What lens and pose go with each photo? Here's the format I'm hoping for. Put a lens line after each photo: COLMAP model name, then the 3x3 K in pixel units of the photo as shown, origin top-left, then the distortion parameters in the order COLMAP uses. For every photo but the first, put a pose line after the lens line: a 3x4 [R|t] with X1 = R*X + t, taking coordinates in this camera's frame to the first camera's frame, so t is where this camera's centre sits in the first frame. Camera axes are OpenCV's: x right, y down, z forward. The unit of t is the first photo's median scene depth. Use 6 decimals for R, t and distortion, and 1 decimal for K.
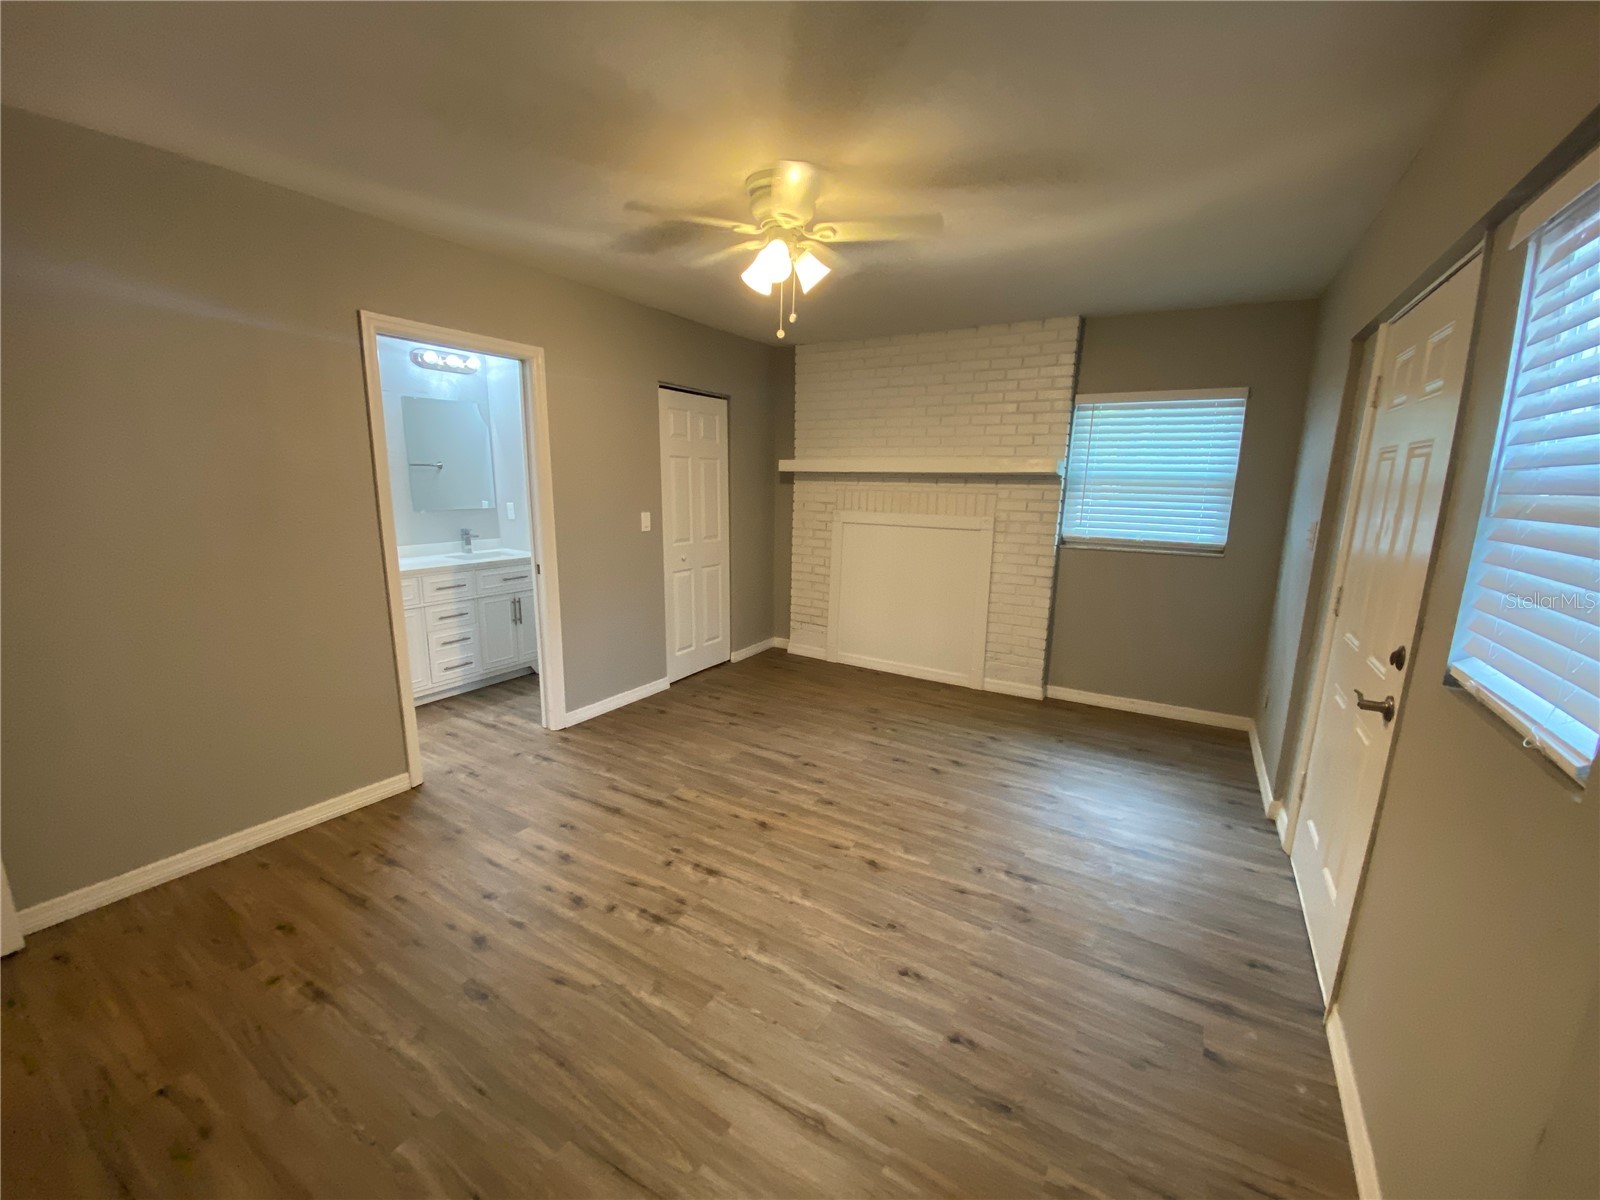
lens RADIAL K [[651.2, 0, 793.2], [0, 651.2, 604.2], [0, 0, 1]] dist [0.016859, -0.003588]
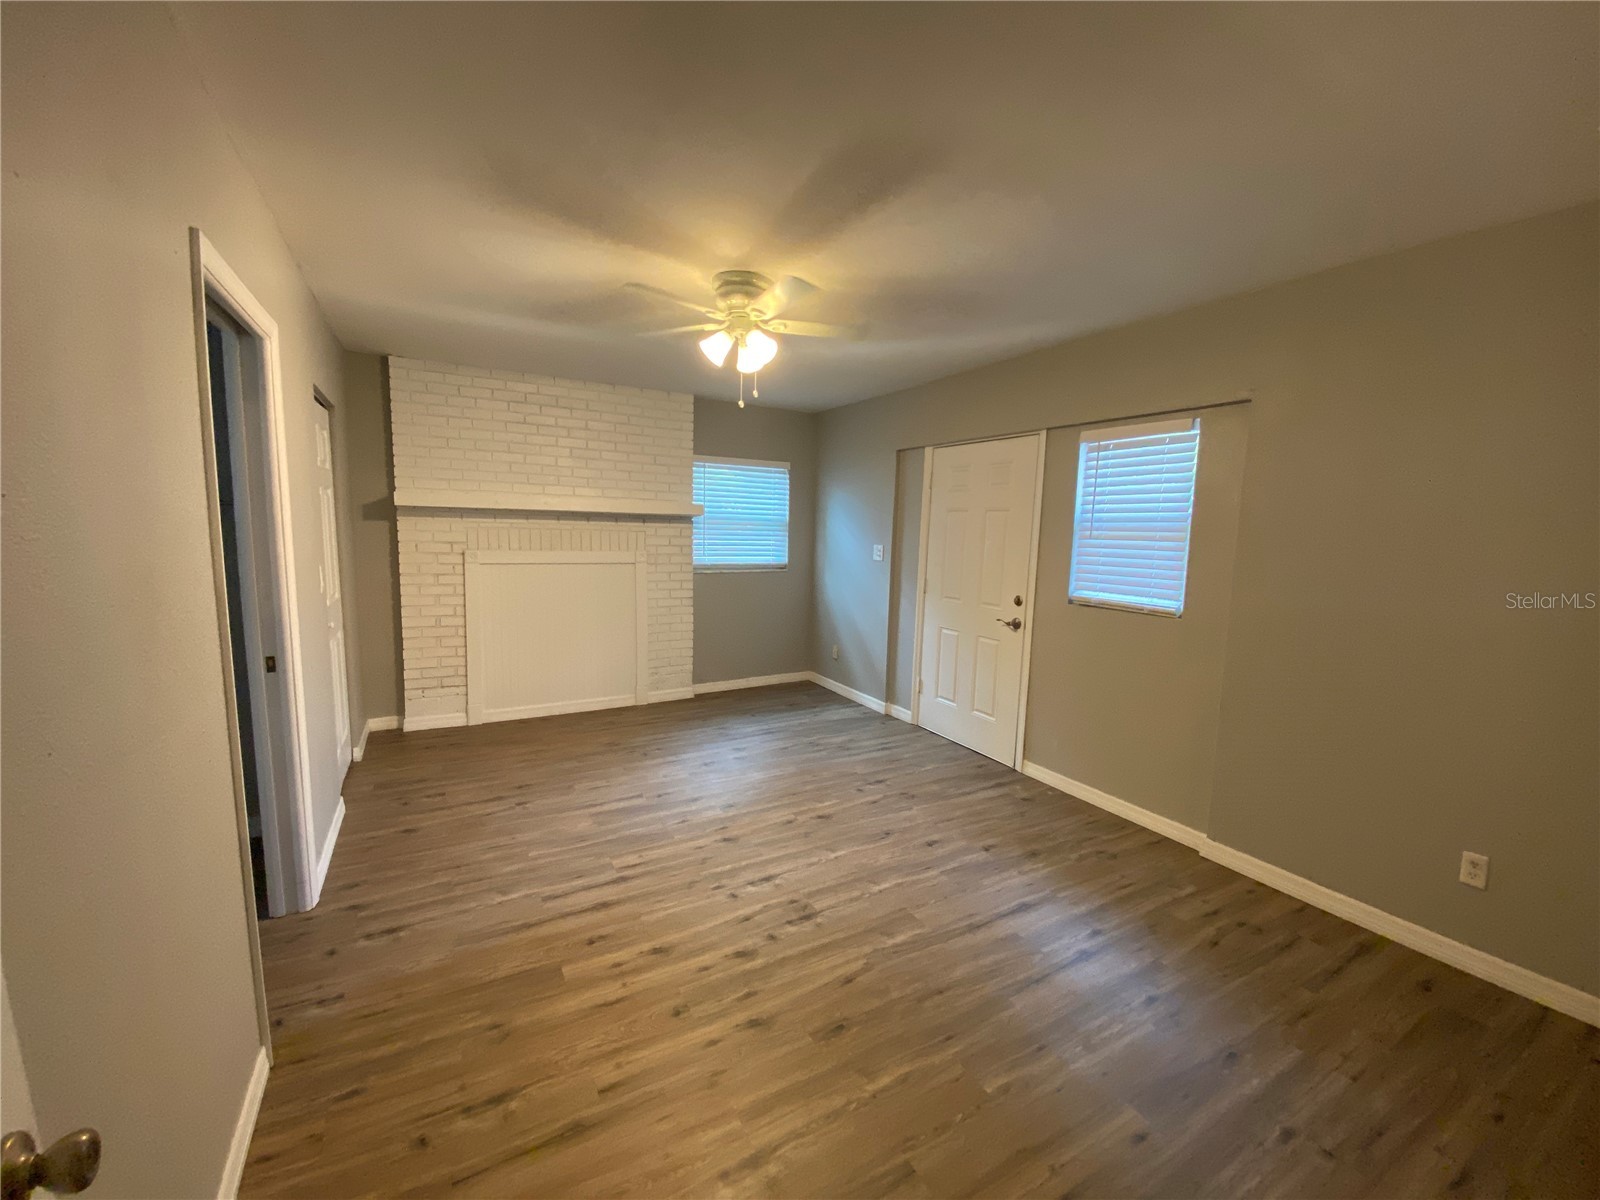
lens RADIAL K [[651.2, 0, 806.6], [0, 651.2, 594.4], [0, 0, 1]] dist [0.016859, -0.003588]
pose [[0.481476, -0.103727, 0.870300, -0.652189], [0.159429, 0.986771, 0.029408, -0.054070], [-0.861837, 0.124592, 0.491643, 0.226613]]
